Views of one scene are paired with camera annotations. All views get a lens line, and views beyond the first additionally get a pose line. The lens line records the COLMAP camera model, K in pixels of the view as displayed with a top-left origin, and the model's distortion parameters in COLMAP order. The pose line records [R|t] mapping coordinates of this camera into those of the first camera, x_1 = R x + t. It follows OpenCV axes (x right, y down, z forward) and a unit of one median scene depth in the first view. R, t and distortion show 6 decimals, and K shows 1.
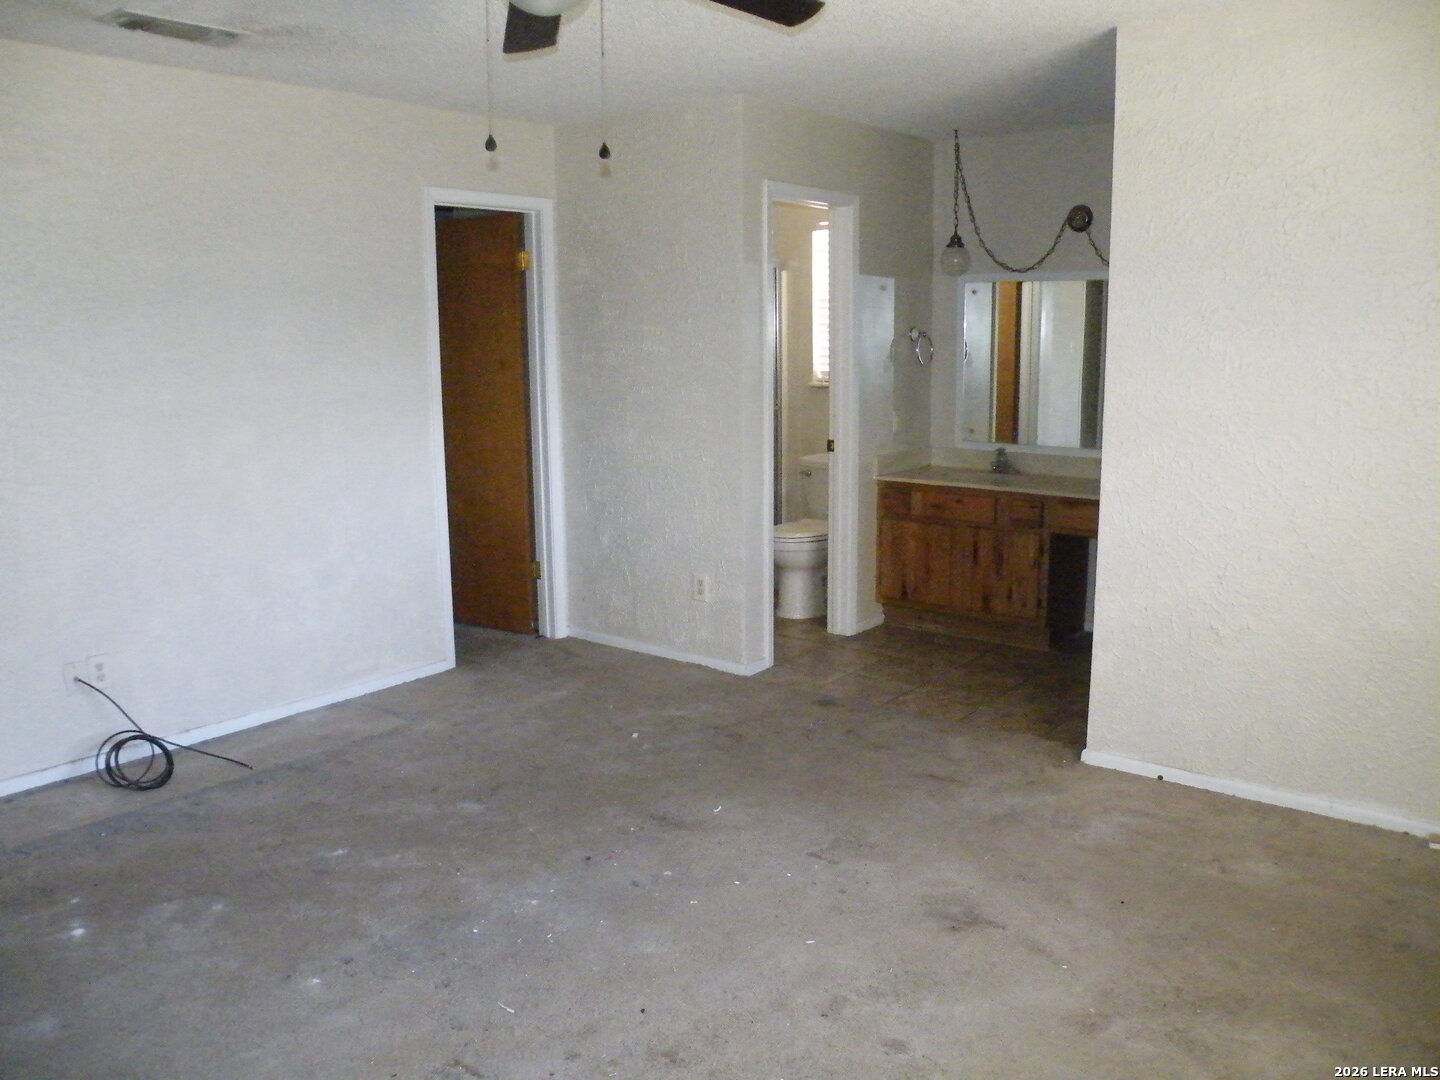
lens RADIAL K [[1174.7, 0, 707.2], [0, 1174.7, 545.6], [0, 0, 1]] dist [-0.164287, 0.168513]
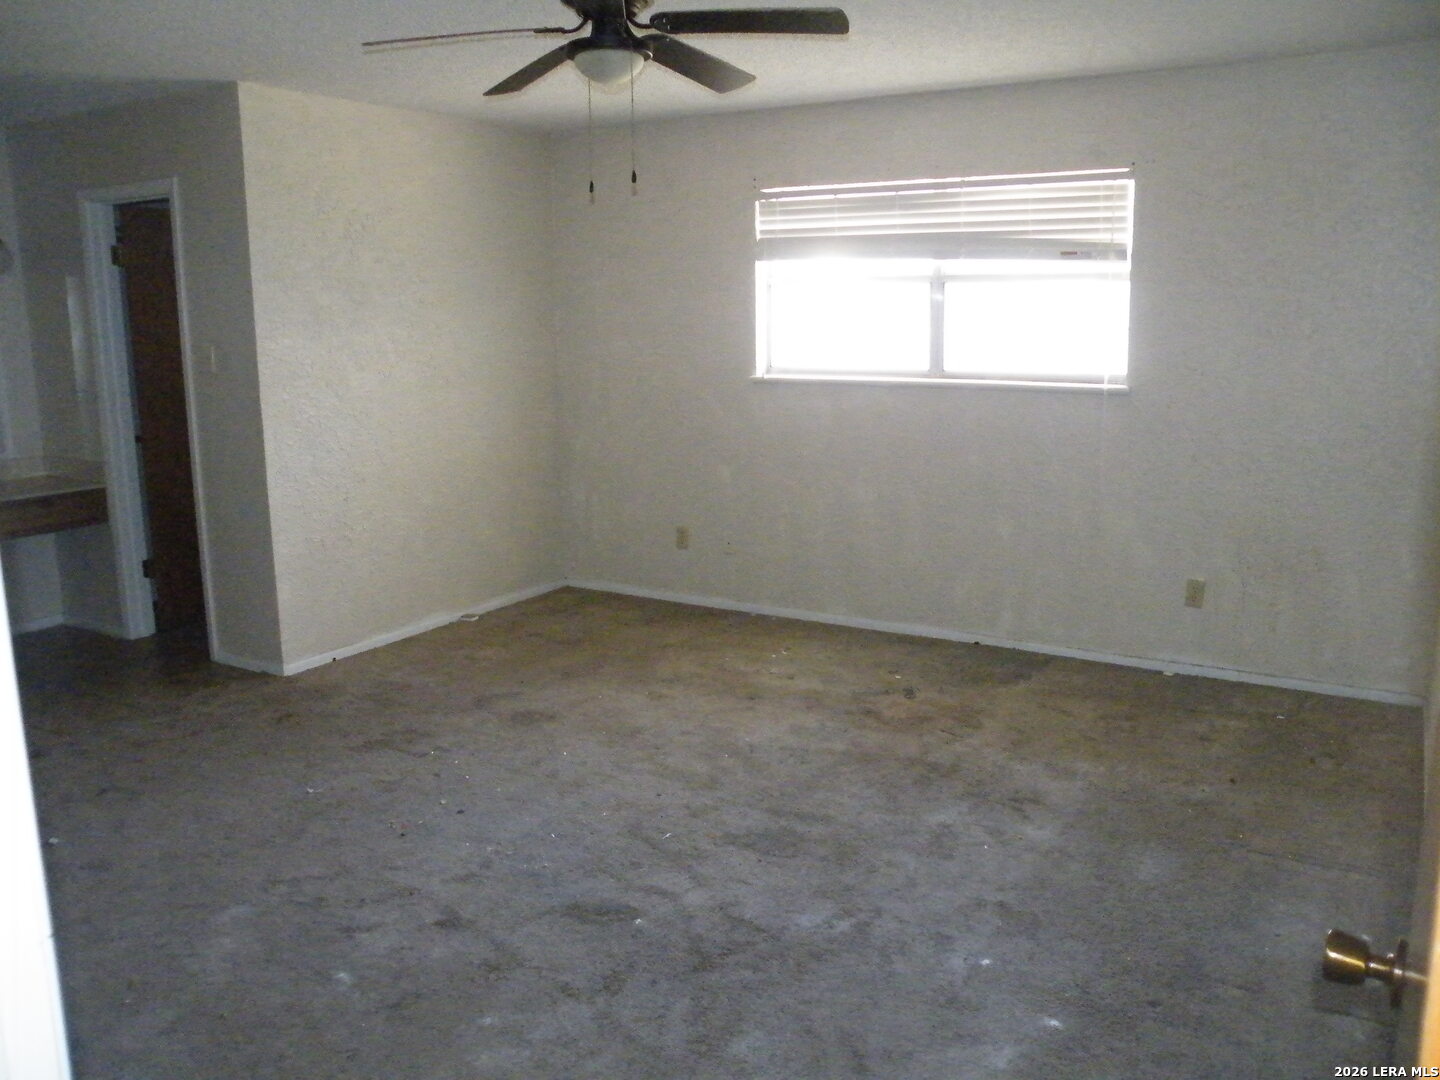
lens RADIAL K [[1174.7, 0, 707.2], [0, 1174.7, 545.6], [0, 0, 1]] dist [-0.164287, 0.168513]
pose [[-0.115714, -0.186543, 0.975609, -1.241122], [0.204189, 0.956762, 0.207157, -0.147128], [-0.972069, 0.223179, -0.072620, 0.880750]]
